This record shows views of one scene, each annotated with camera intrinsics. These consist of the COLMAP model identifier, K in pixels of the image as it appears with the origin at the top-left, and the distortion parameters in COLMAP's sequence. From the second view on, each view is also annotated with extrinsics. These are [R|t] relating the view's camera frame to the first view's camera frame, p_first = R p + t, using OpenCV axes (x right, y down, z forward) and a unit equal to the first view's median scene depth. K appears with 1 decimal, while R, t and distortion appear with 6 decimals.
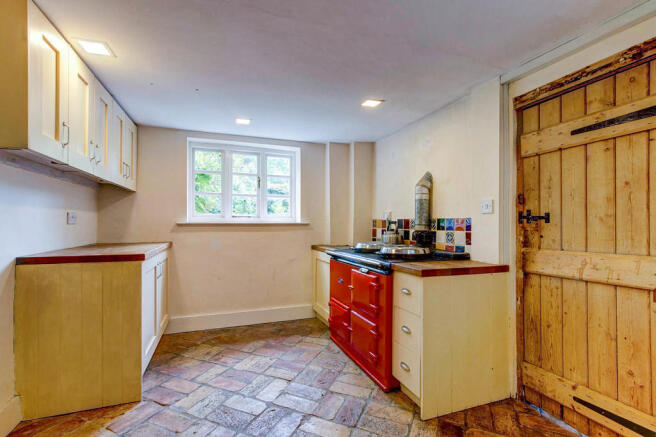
lens RADIAL K [[302.8, 0, 327.5], [0, 302.8, 220.3], [0, 0, 1]] dist [-0.000881, -0.000083]
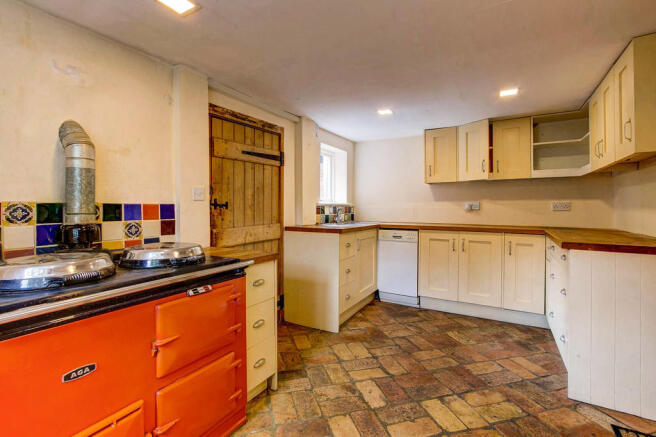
lens RADIAL K [[302.8, 0, 327.1], [0, 302.8, 206.8], [0, 0, 1]] dist [-0.000881, -0.000083]
pose [[-0.624173, 0.003776, 0.781277, -0.600818], [-0.005078, 0.999948, -0.008889, 0.006916], [-0.781269, -0.009515, -0.624121, 1.411360]]
